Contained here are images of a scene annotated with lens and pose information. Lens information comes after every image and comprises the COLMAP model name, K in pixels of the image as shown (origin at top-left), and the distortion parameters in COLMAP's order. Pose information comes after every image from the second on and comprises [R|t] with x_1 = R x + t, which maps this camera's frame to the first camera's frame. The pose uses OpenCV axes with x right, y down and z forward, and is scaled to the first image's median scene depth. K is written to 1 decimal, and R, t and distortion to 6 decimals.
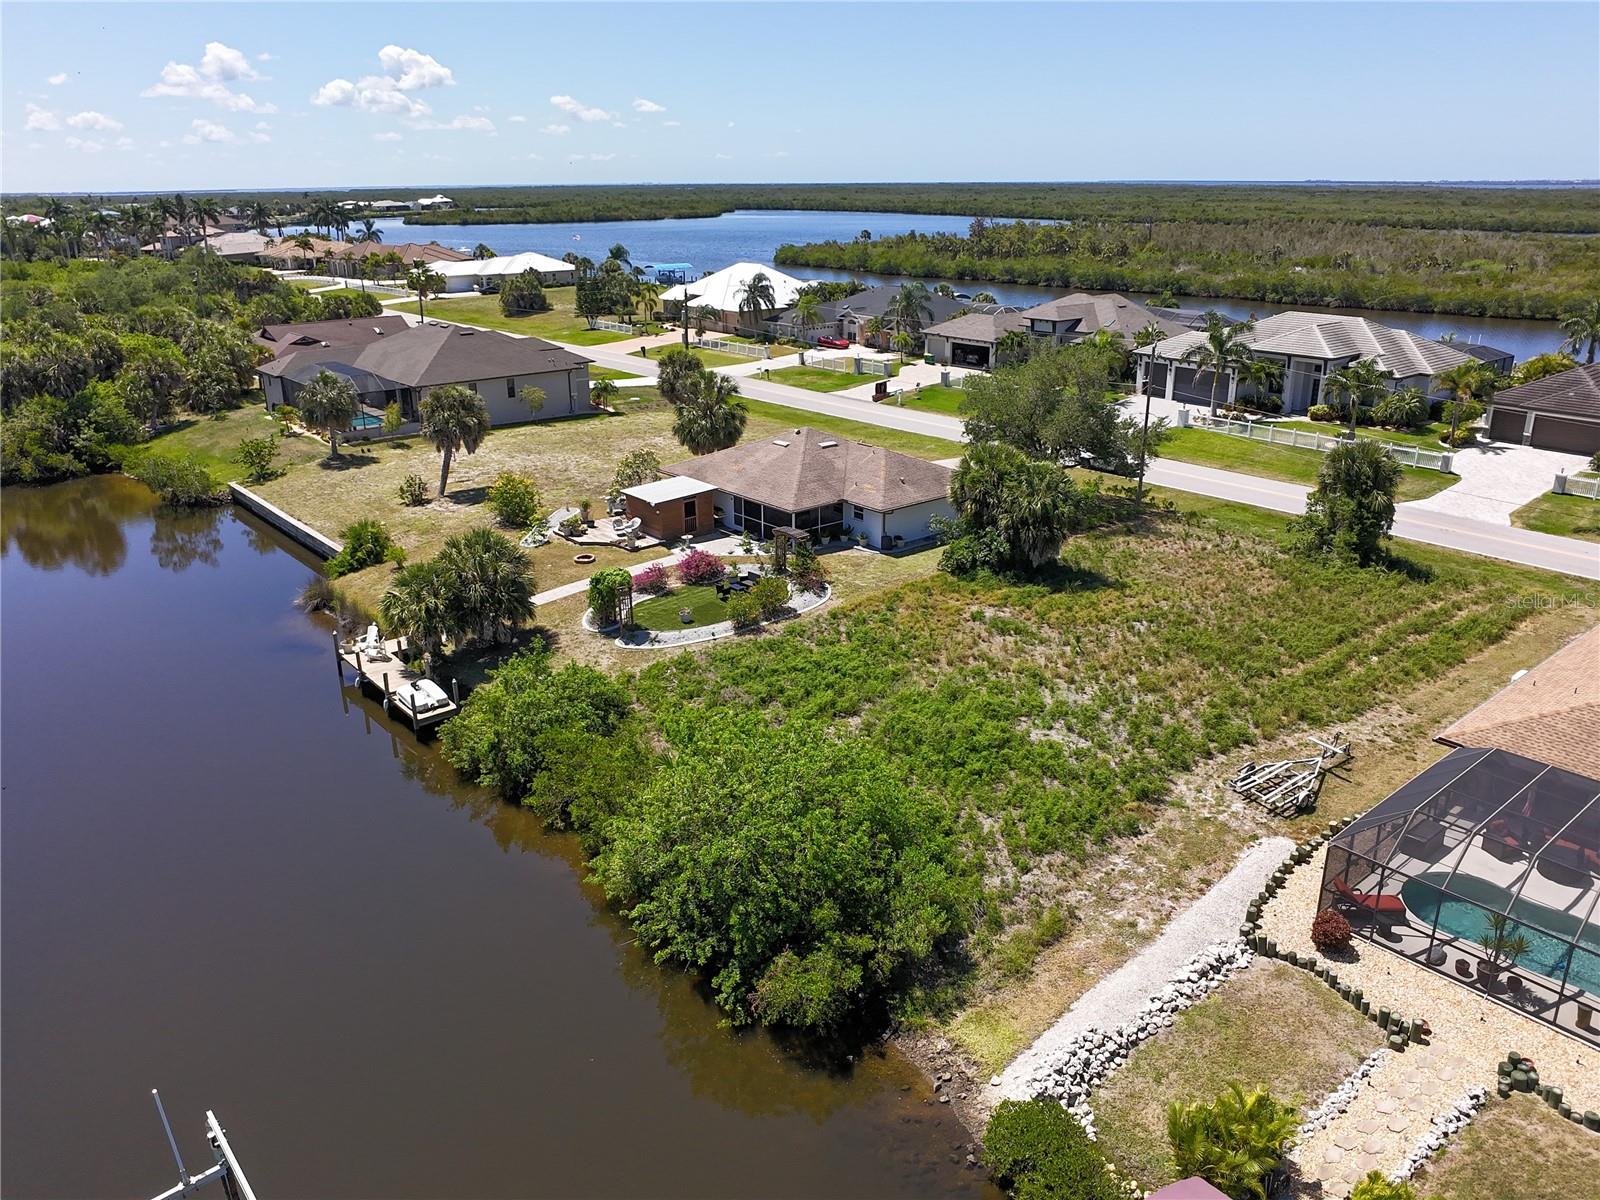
lens RADIAL K [[1179.6, 0, 802.4], [0, 1179.6, 602.1], [0, 0, 1]] dist [-0.027352, -0.013086]
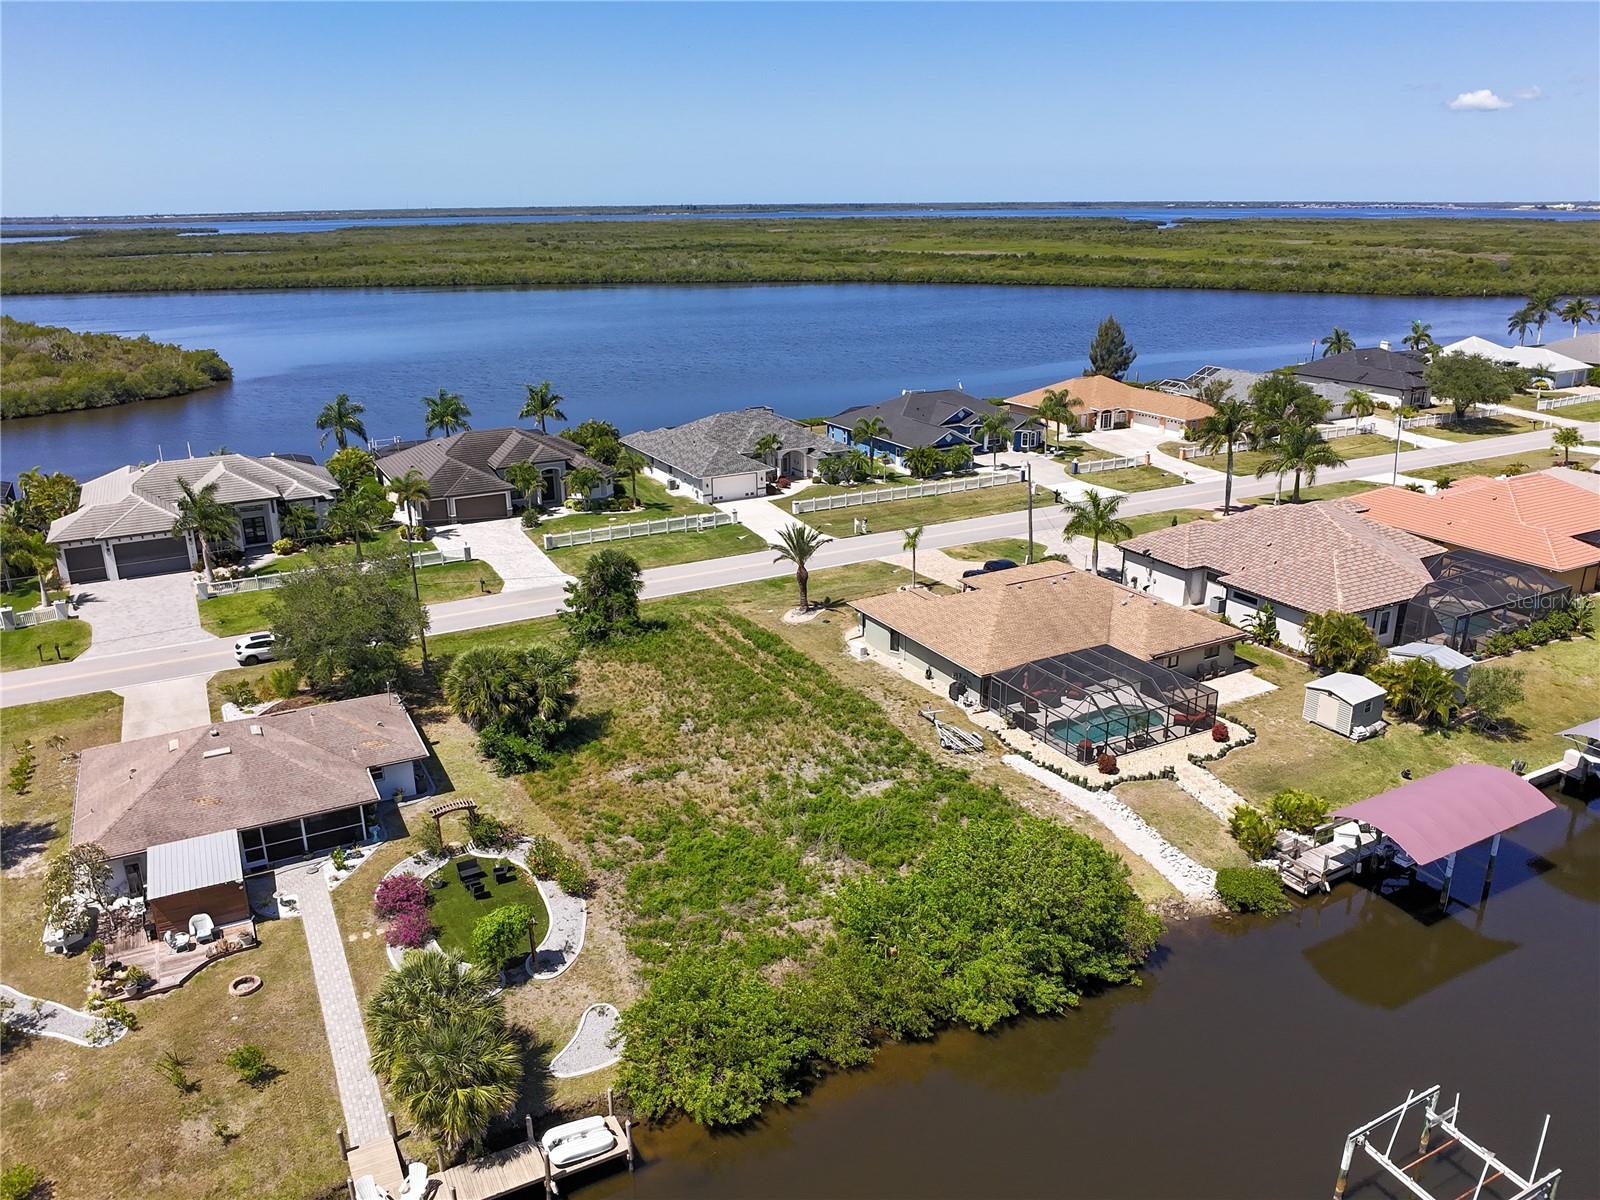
lens RADIAL K [[1179.6, 0, 802.4], [0, 1179.6, 602.1], [0, 0, 1]] dist [-0.027352, -0.013086]
pose [[0.202527, -0.310906, 0.928612, -0.785273], [0.337960, 0.912194, 0.231701, -0.335919], [-0.919111, 0.266908, 0.289818, 0.438347]]
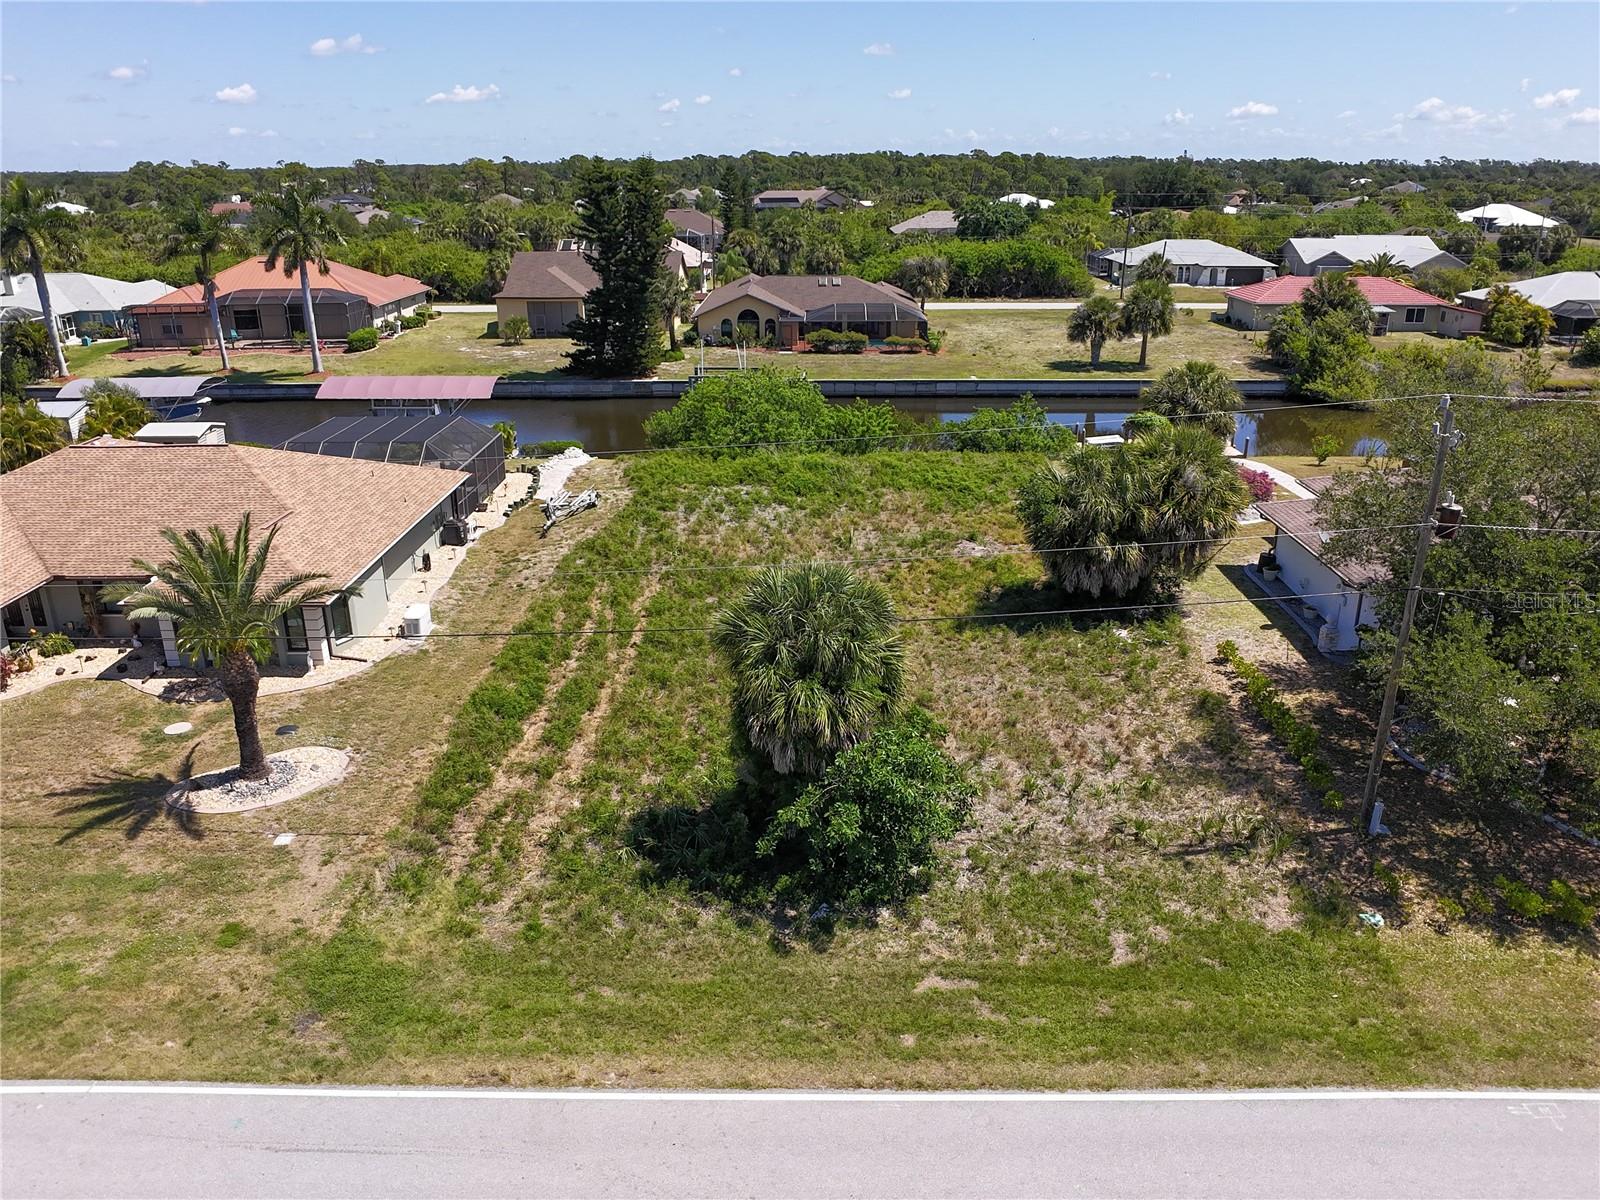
lens RADIAL K [[1179.6, 0, 802.4], [0, 1179.6, 602.1], [0, 0, 1]] dist [-0.027352, -0.013086]
pose [[-0.650019, 0.274082, -0.708769, 0.821910], [-0.248630, 0.804653, 0.539182, -0.371258], [0.718093, 0.526700, -0.454895, 1.251803]]
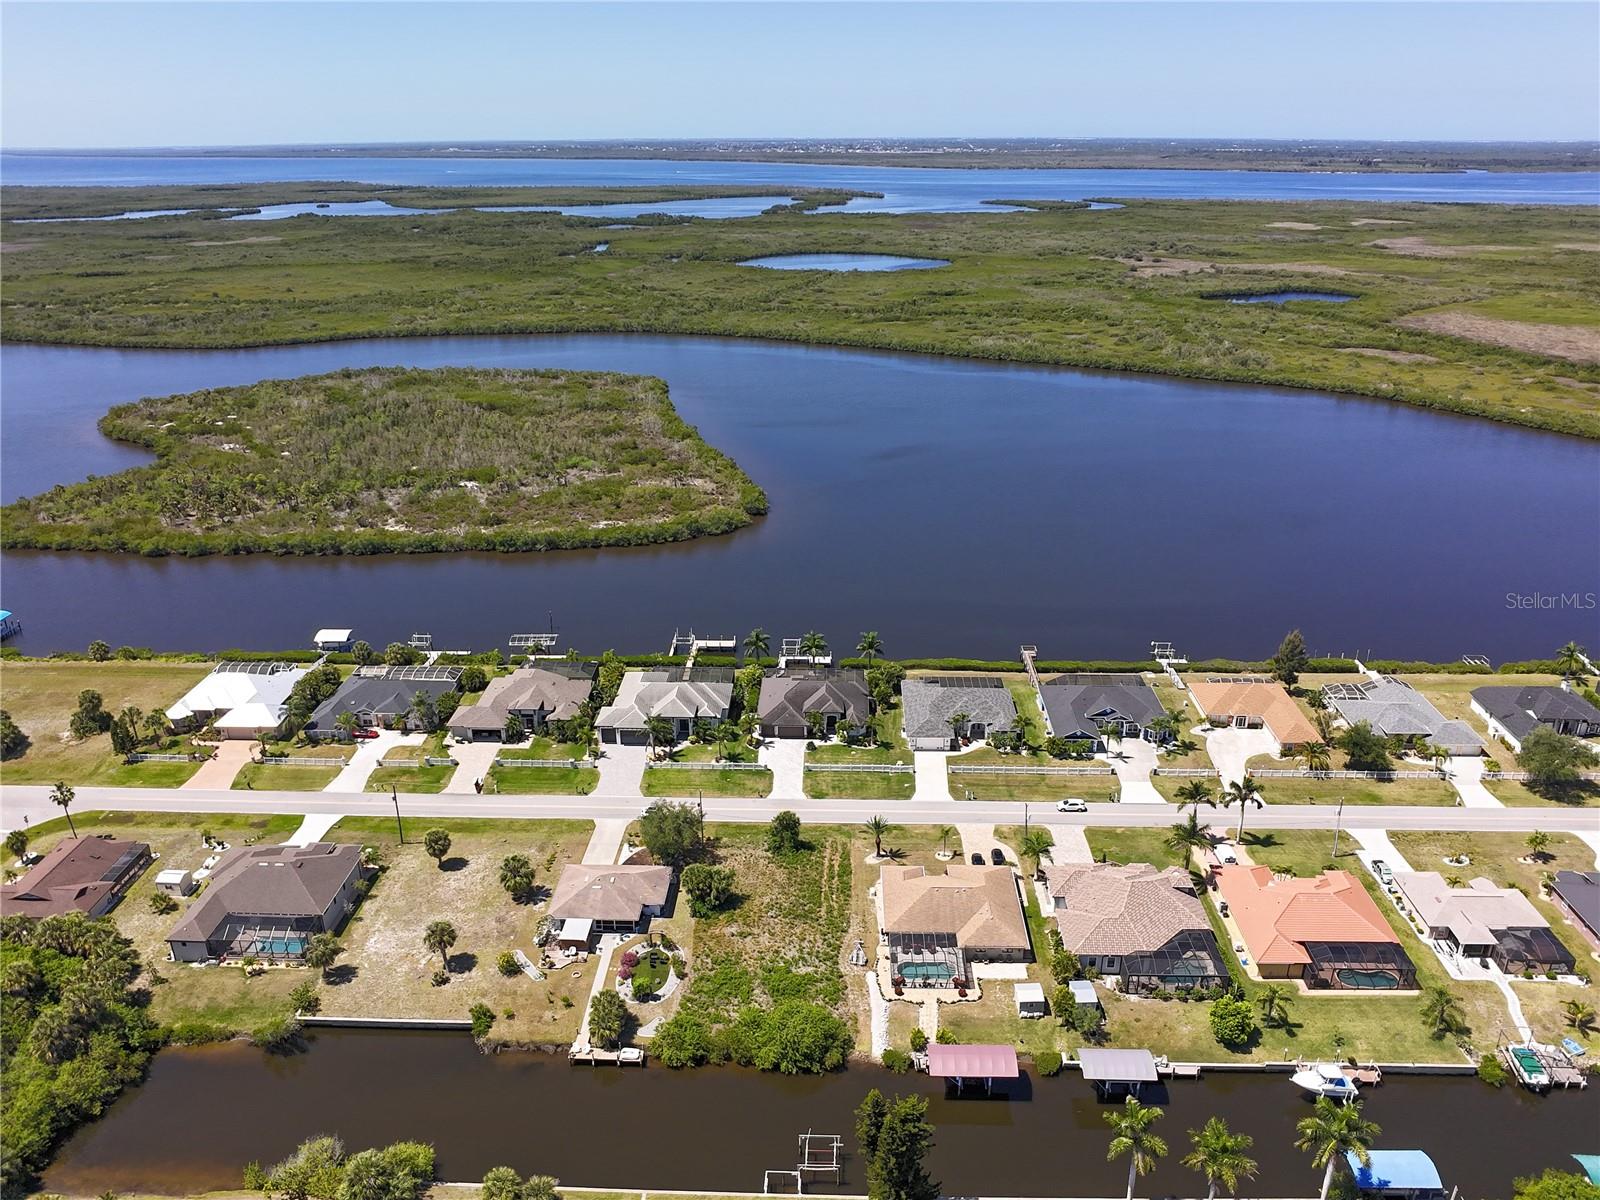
lens RADIAL K [[1179.6, 0, 802.4], [0, 1179.6, 602.1], [0, 0, 1]] dist [-0.027352, -0.013086]
pose [[0.668803, -0.273455, 0.691321, -1.486020], [0.251703, 0.958266, 0.135541, -1.095617], [-0.699534, 0.083357, 0.709721, -1.258197]]
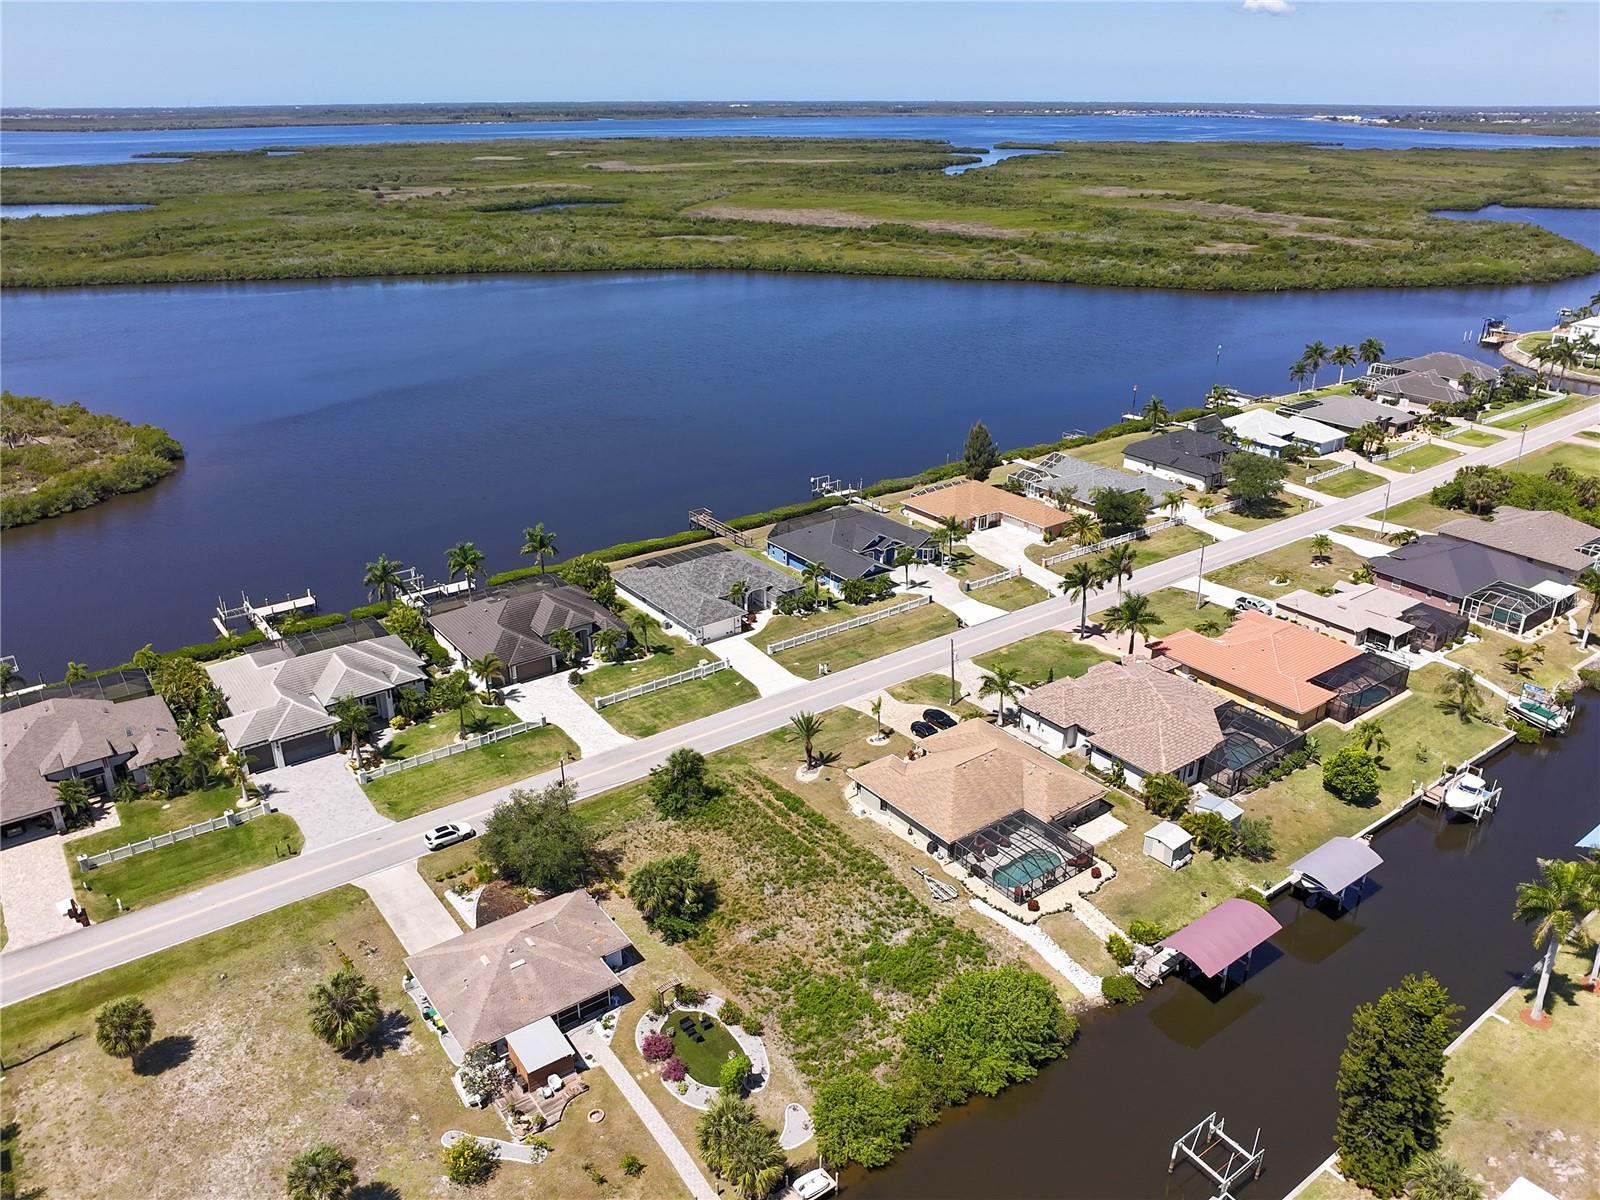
lens RADIAL K [[1179.6, 0, 802.4], [0, 1179.6, 602.1], [0, 0, 1]] dist [-0.027352, -0.013086]
pose [[0.059290, -0.389387, 0.919164, -1.273340], [0.337522, 0.874373, 0.348641, -1.016956], [-0.939449, 0.289567, 0.183269, 0.400769]]
